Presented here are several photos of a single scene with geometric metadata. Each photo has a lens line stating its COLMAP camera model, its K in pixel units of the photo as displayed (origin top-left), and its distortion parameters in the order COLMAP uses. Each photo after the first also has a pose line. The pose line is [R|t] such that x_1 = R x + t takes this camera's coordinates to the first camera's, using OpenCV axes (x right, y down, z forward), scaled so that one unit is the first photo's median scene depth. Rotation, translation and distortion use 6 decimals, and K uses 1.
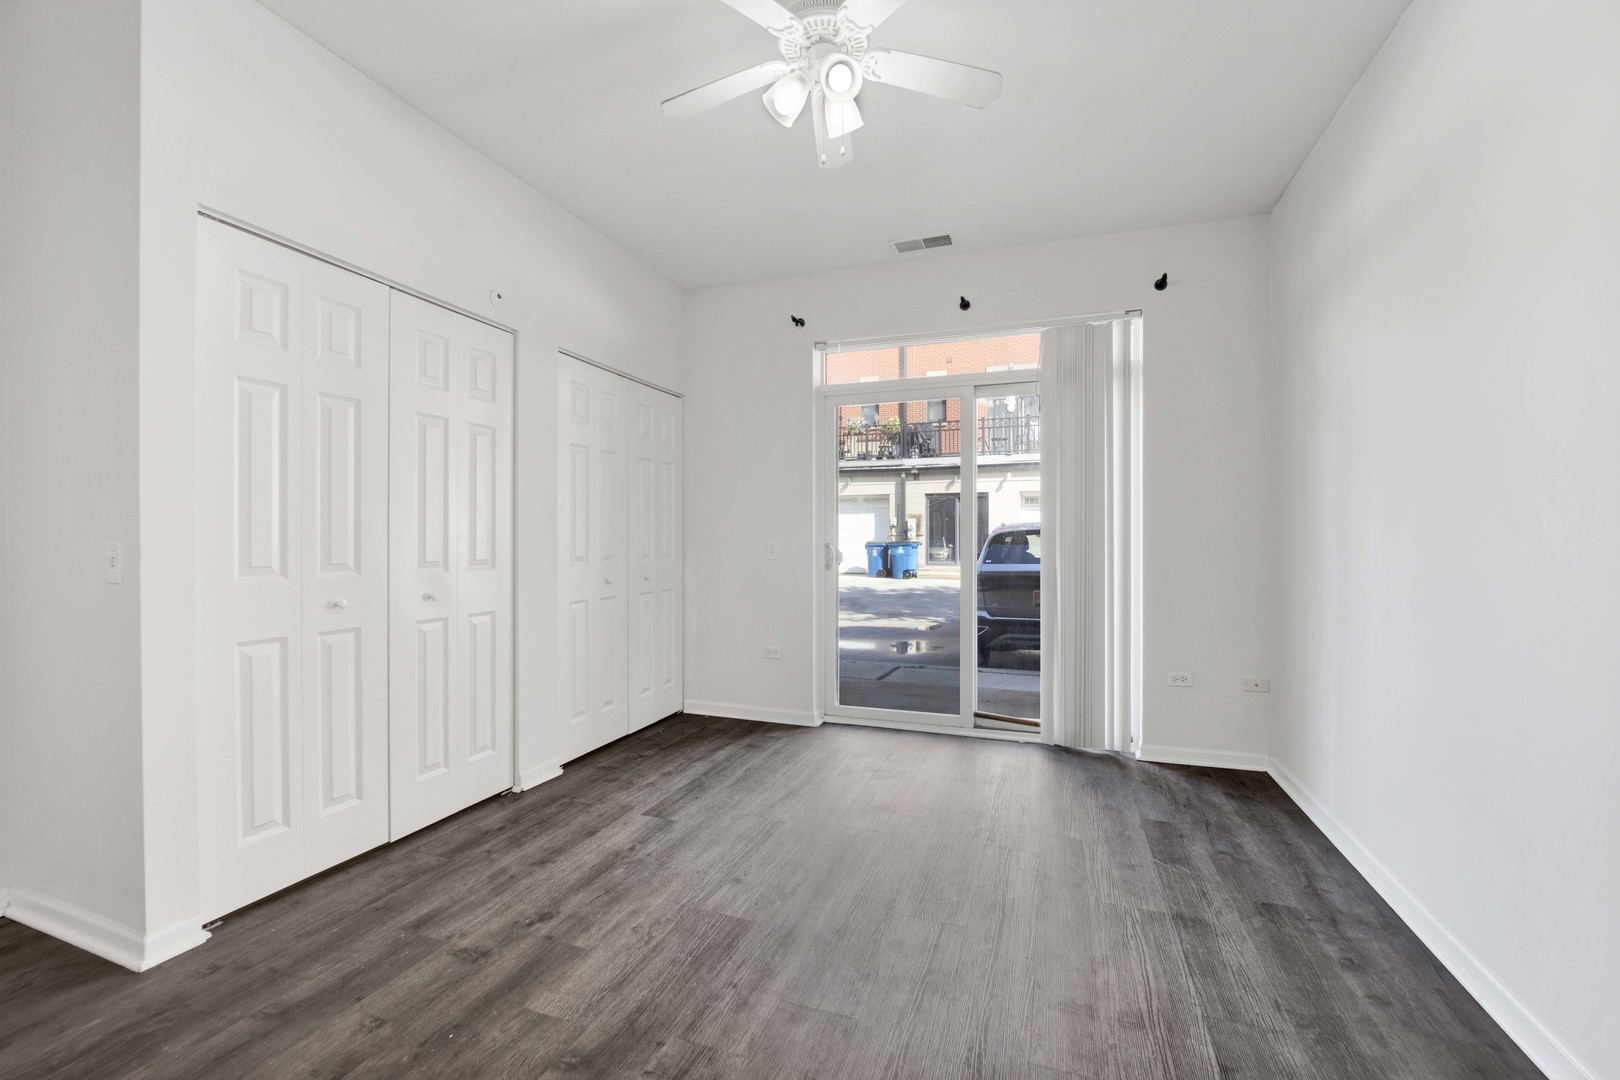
lens RADIAL K [[679.3, 0, 818.5], [0, 679.3, 540.7], [0, 0, 1]] dist [-0.020281, -0.000619]
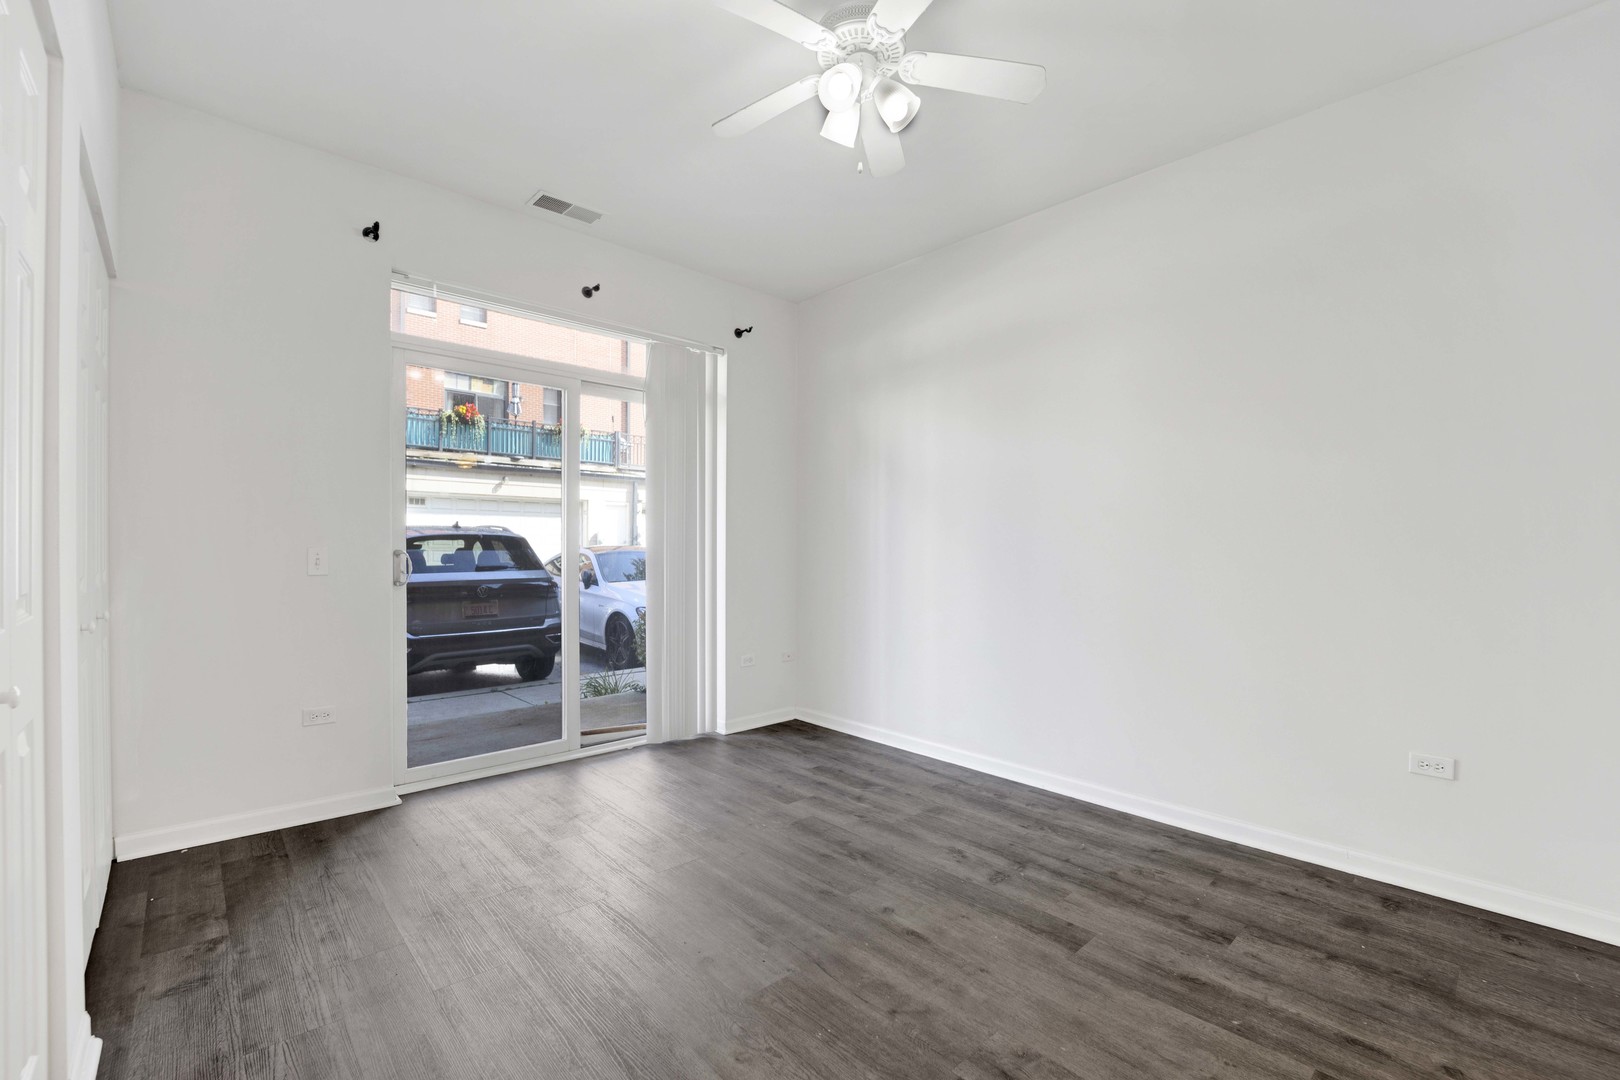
lens RADIAL K [[689.1, 0, 800.7], [0, 689.1, 546.8], [0, 0, 1]] dist [-0.020076, -0.000285]
pose [[0.465728, 0.001266, 0.884927, -0.500139], [-0.003854, 0.999992, 0.000598, -0.001816], [-0.884919, -0.003689, 0.465730, 0.316490]]
